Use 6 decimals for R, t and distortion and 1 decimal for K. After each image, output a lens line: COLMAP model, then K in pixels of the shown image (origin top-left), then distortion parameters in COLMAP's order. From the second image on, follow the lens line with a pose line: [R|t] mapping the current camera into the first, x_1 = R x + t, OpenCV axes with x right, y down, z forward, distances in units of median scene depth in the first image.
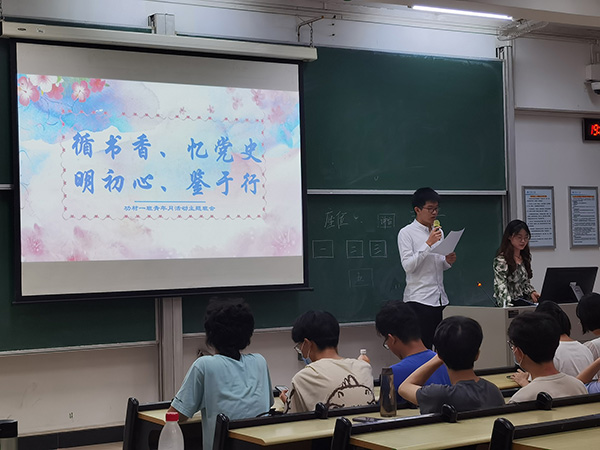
lens RADIAL K [[1224.2, 0, 300.0], [0, 1224.2, 225.0], [0, 0, 1]] dist [-0.017918, -0.190846]
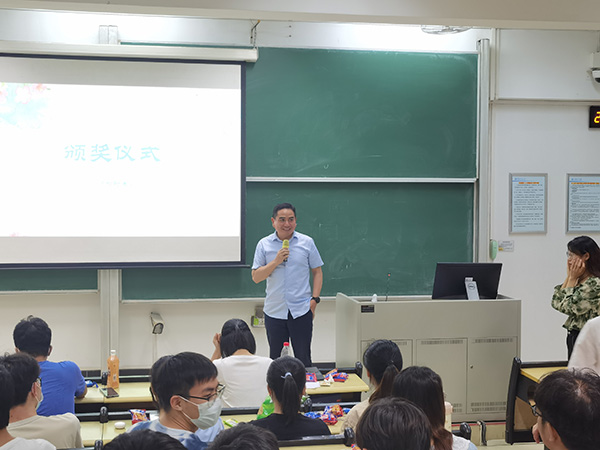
lens RADIAL K [[902.0, 0, 300.0], [0, 902.0, 225.0], [0, 0, 1]] dist [0.015708, -0.001287]
pose [[0.924077, 0.017663, -0.381799, 0.340478], [-0.009030, 0.999662, 0.024391, -0.005305], [0.382101, -0.019091, 0.923923, 0.239160]]
